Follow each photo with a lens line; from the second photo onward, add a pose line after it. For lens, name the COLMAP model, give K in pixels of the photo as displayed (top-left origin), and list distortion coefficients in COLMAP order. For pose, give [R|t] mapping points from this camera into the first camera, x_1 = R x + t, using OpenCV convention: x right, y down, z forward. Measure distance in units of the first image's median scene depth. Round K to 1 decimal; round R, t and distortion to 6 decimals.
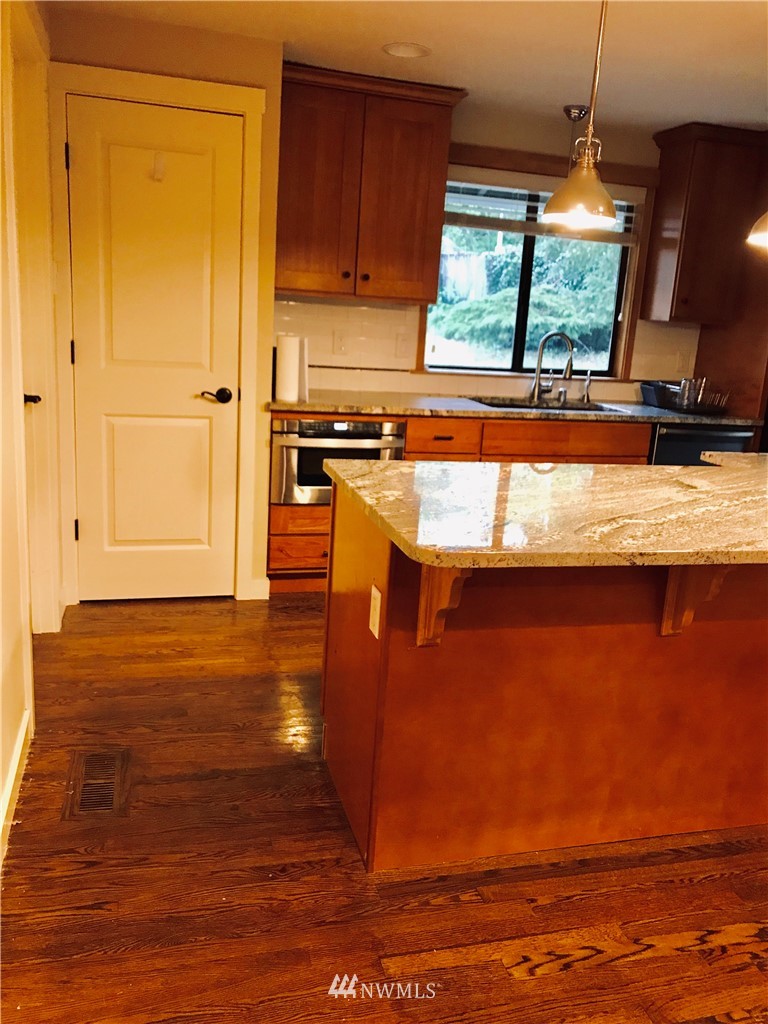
lens RADIAL K [[853.5, 0, 384.0], [0, 853.5, 512.0], [0, 0, 1]] dist [0.036391, -0.004145]
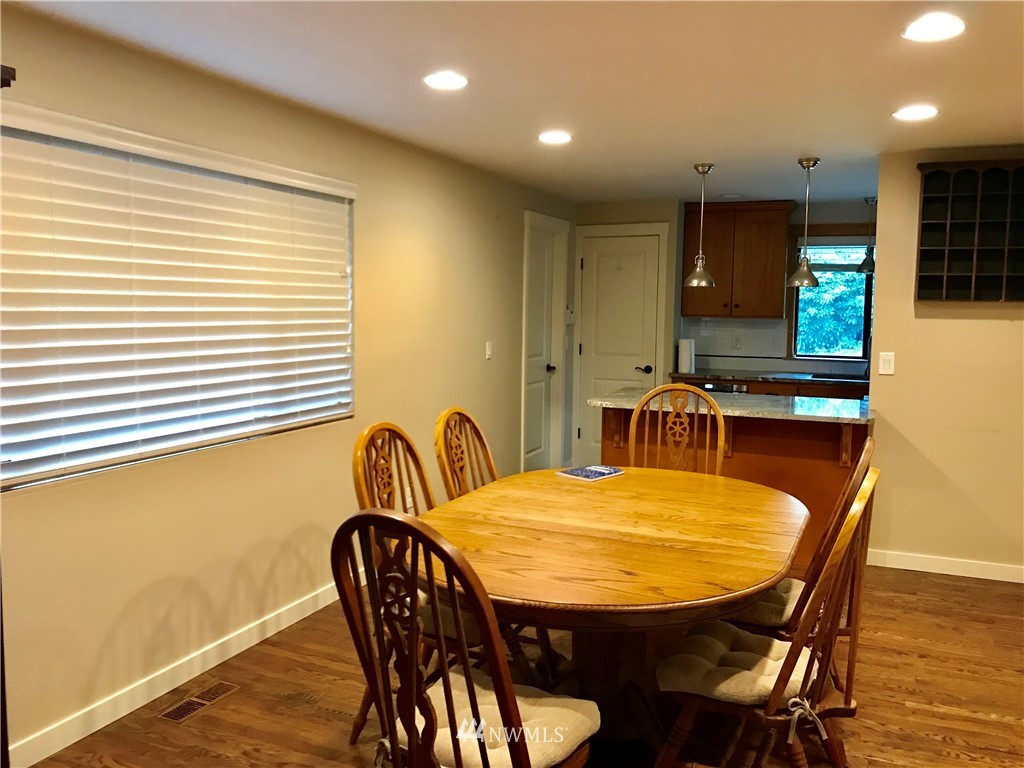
lens RADIAL K [[853.5, 0, 512.0], [0, 853.5, 384.0], [0, 0, 1]] dist [0.036391, -0.004145]
pose [[0.781310, -0.001350, -0.624141, 0.778824], [-0.106077, 0.985162, -0.134919, 0.192292], [0.615062, 0.171620, 0.769574, -0.692528]]
